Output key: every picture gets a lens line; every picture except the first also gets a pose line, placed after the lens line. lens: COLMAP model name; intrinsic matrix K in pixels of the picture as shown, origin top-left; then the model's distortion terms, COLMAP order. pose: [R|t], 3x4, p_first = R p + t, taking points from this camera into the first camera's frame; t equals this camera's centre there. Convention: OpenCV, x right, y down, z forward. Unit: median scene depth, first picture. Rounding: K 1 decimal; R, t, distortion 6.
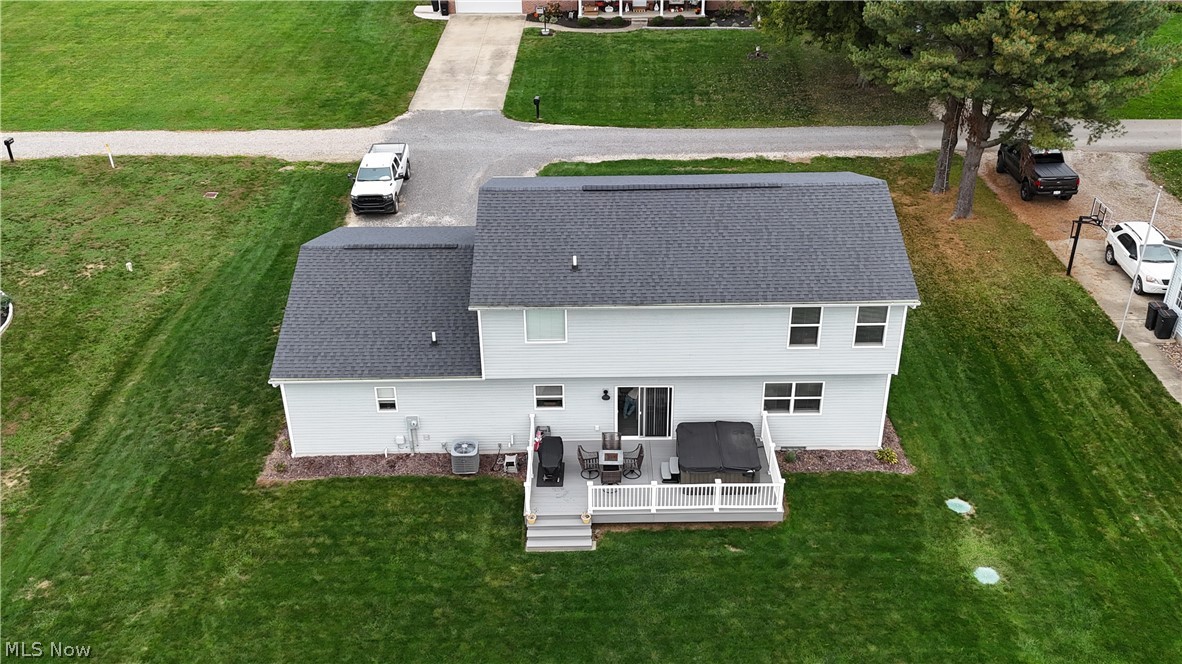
lens RADIAL K [[1096.6, 0, 595.7], [0, 1096.6, 331.0], [0, 0, 1]] dist [0.128639, -0.230982]
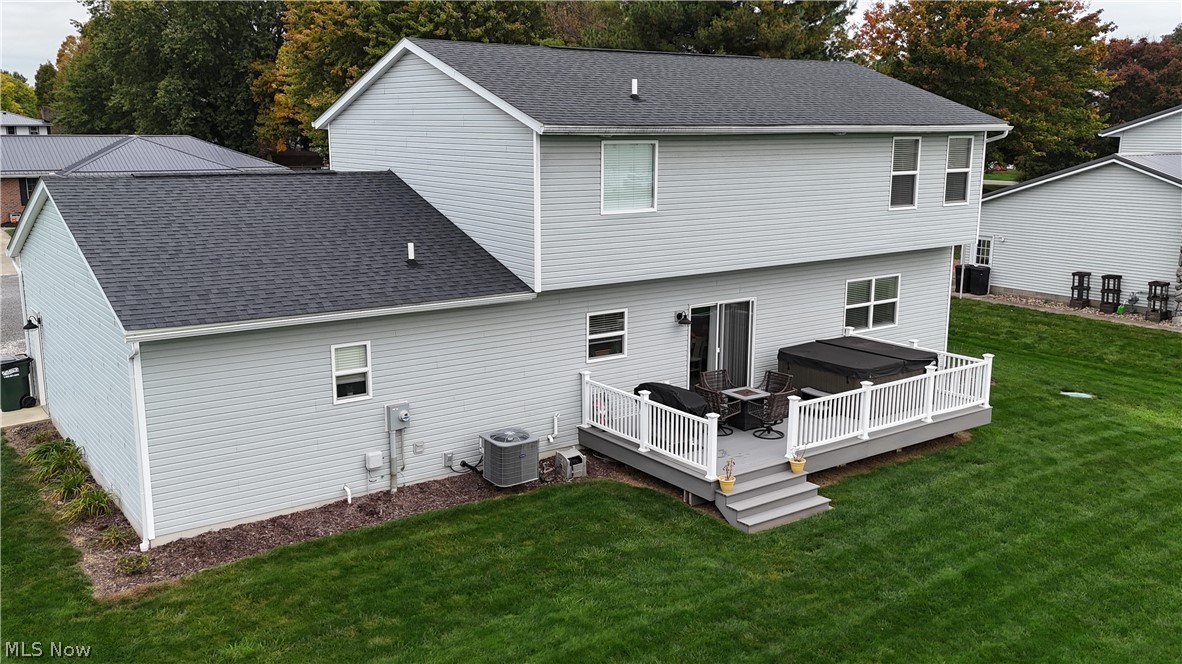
lens RADIAL K [[1026.5, 0, 591.0], [0, 1026.5, 332.0], [0, 0, 1]] dist [0.109921, -0.162153]
pose [[0.813659, -0.102426, 0.572248, -0.371450], [0.281465, 0.930698, -0.233622, 0.187352], [-0.508661, 0.351156, 0.786100, 0.559274]]
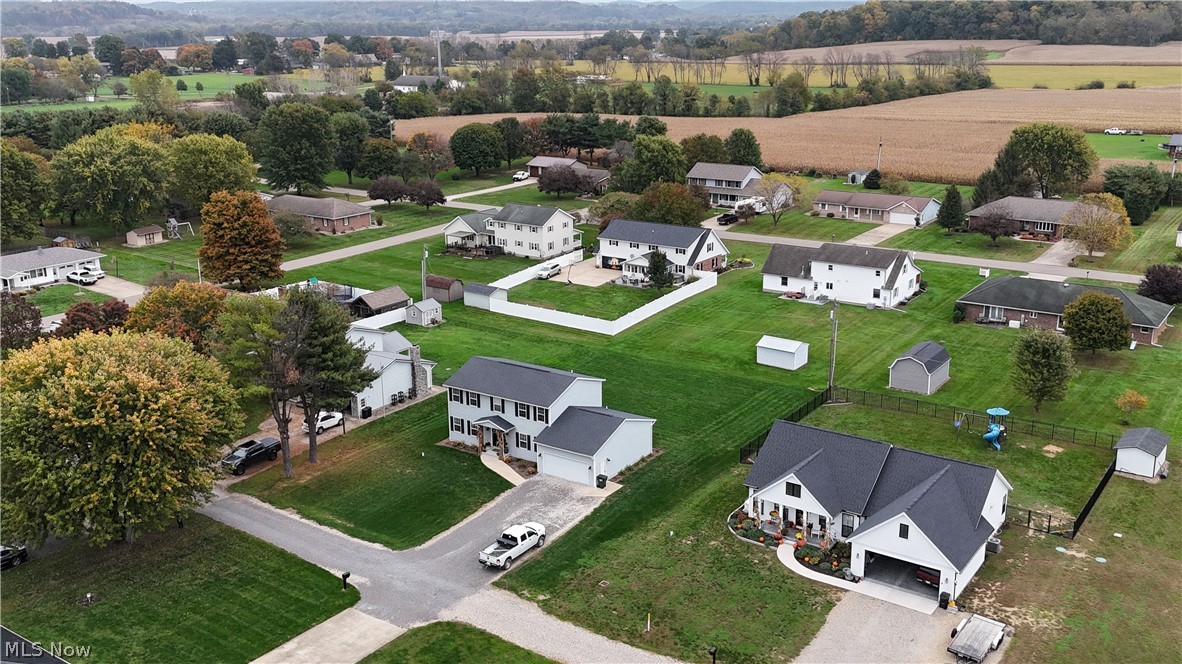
lens RADIAL K [[1096.6, 0, 595.7], [0, 1096.6, 331.0], [0, 0, 1]] dist [0.128639, -0.230982]
pose [[-0.826954, -0.136607, 0.545422, -1.785745], [0.299905, 0.713365, 0.633378, -2.128416], [-0.475609, 0.687349, -0.548951, 2.565044]]
